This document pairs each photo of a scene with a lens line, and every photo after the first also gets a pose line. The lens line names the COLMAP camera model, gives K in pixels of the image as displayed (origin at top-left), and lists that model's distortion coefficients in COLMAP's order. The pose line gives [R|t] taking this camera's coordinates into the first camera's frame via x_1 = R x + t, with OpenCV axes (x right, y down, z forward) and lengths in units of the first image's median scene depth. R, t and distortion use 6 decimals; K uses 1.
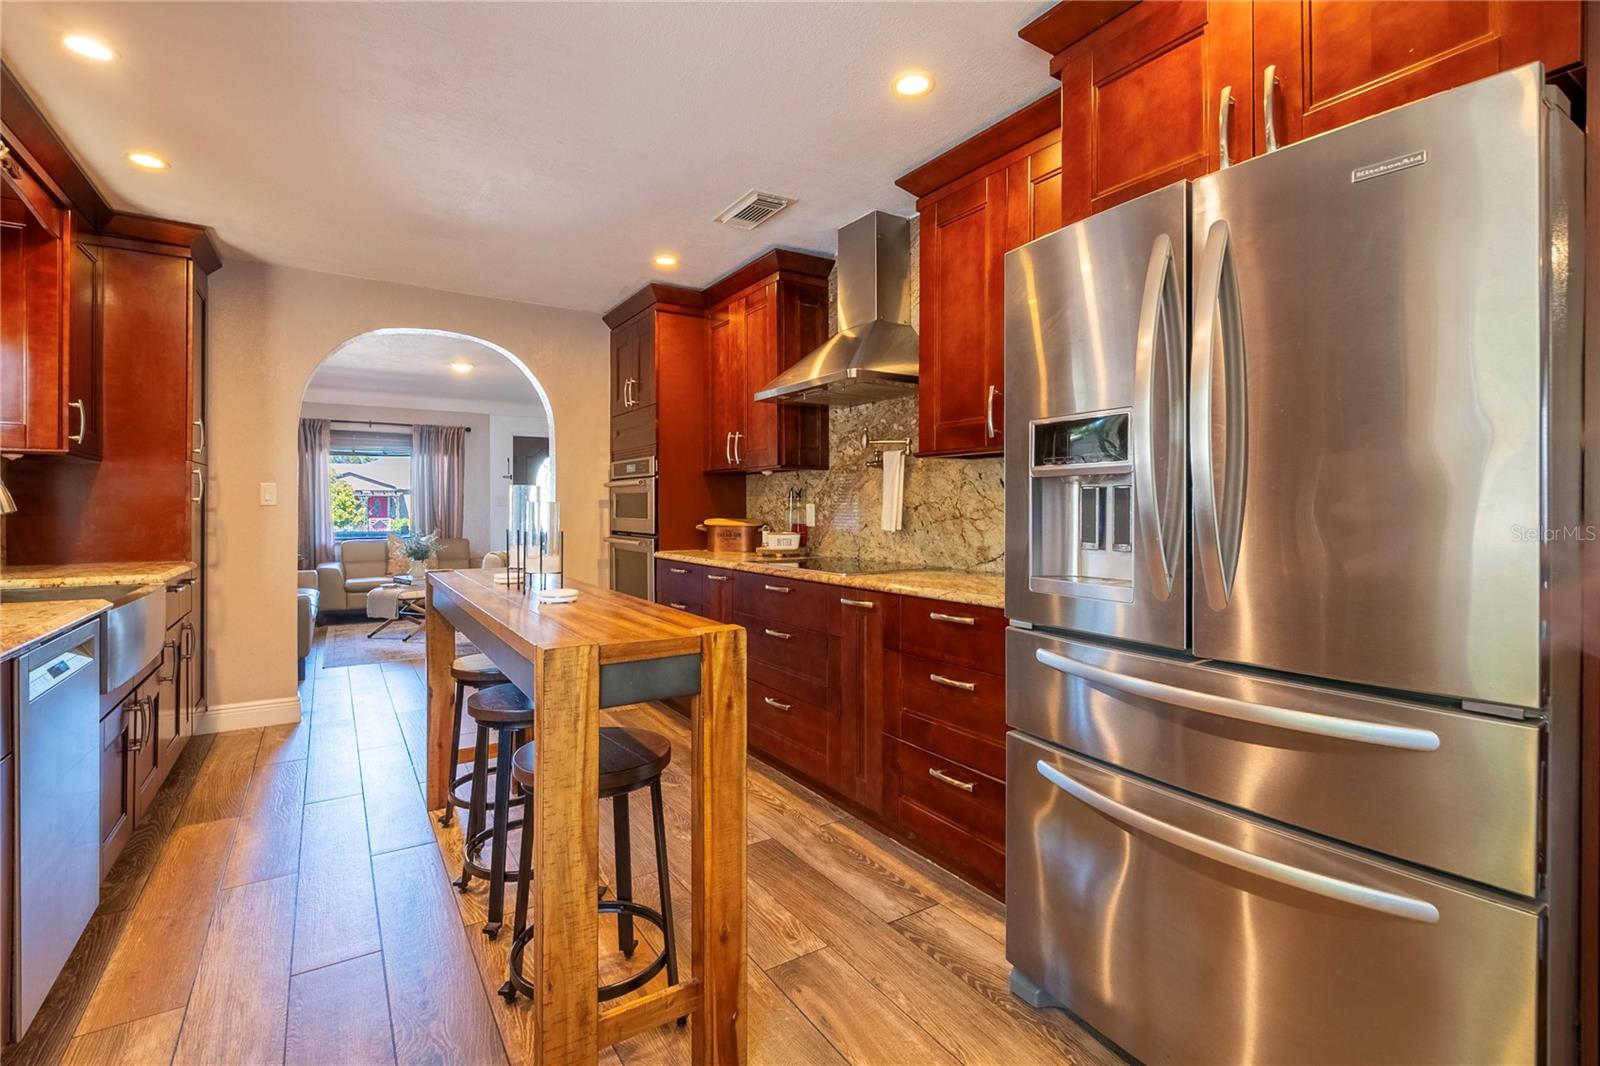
lens RADIAL K [[735.1, 0, 771.7], [0, 735.1, 515.8], [0, 0, 1]] dist [0.000957, -0.005063]
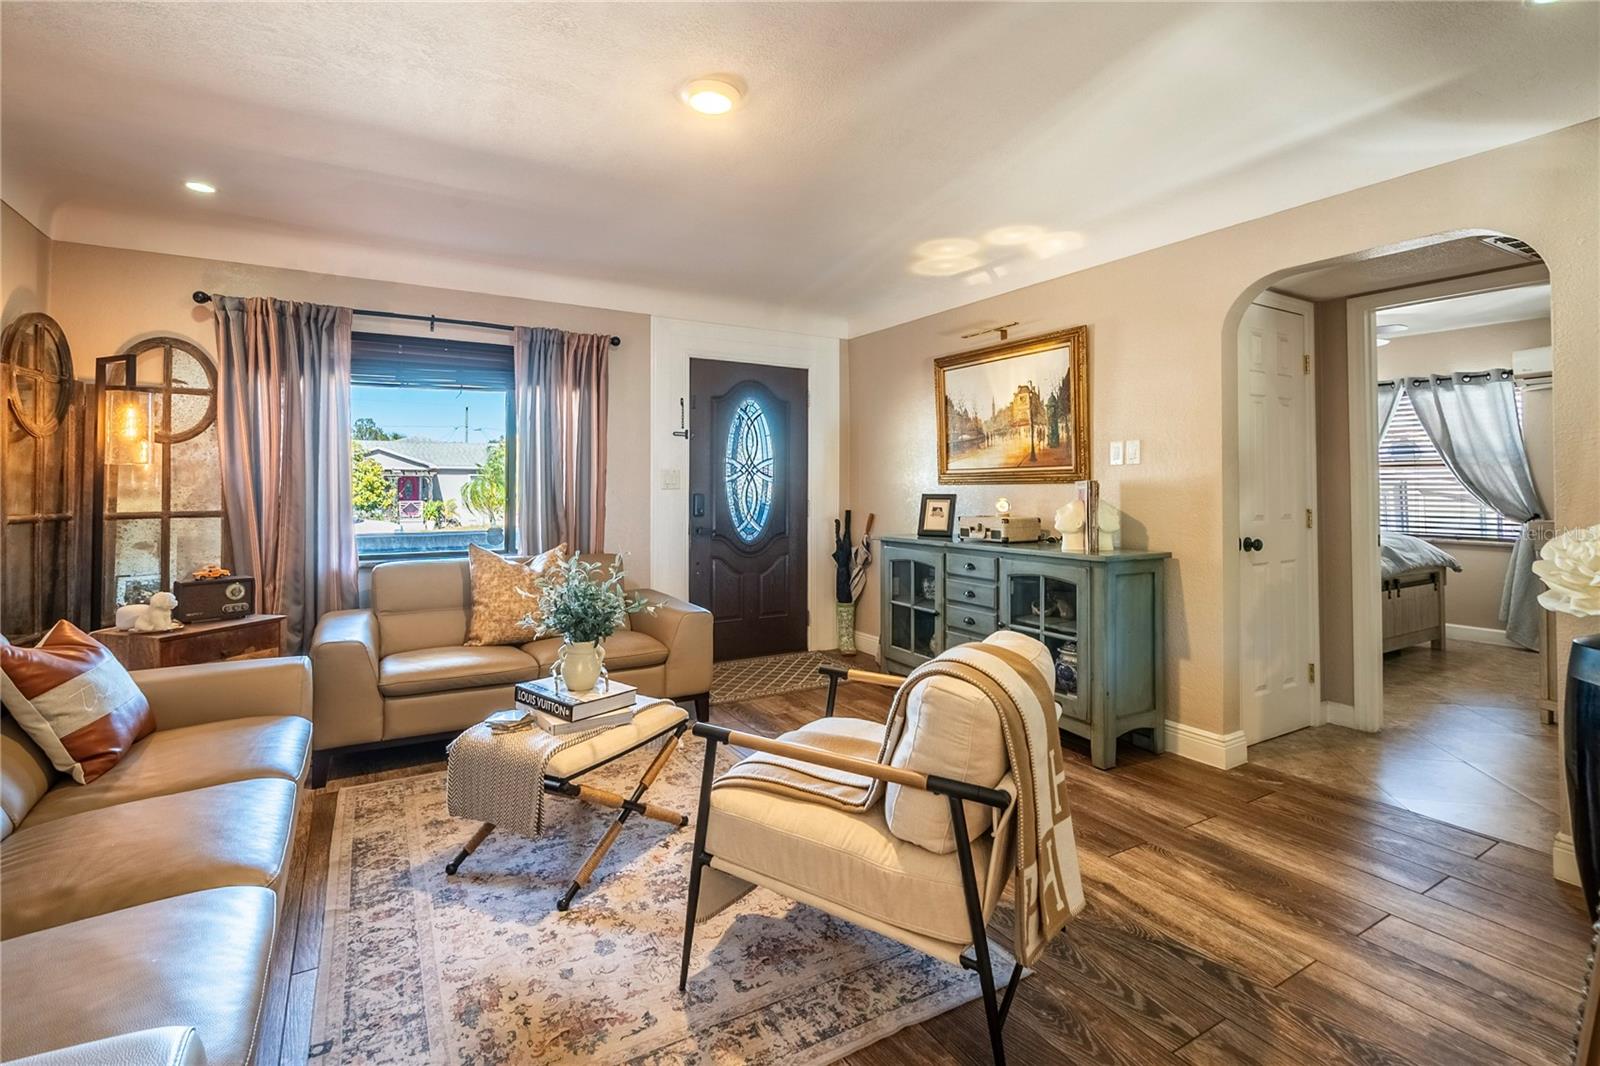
lens RADIAL K [[735.1, 0, 772.8], [0, 735.1, 478.8], [0, 0, 1]] dist [0.000957, -0.005063]
pose [[0.999650, -0.001582, -0.026392, -0.288380], [0.000953, 0.999716, -0.023802, -0.008154], [0.026422, 0.023769, 0.999368, 0.487611]]
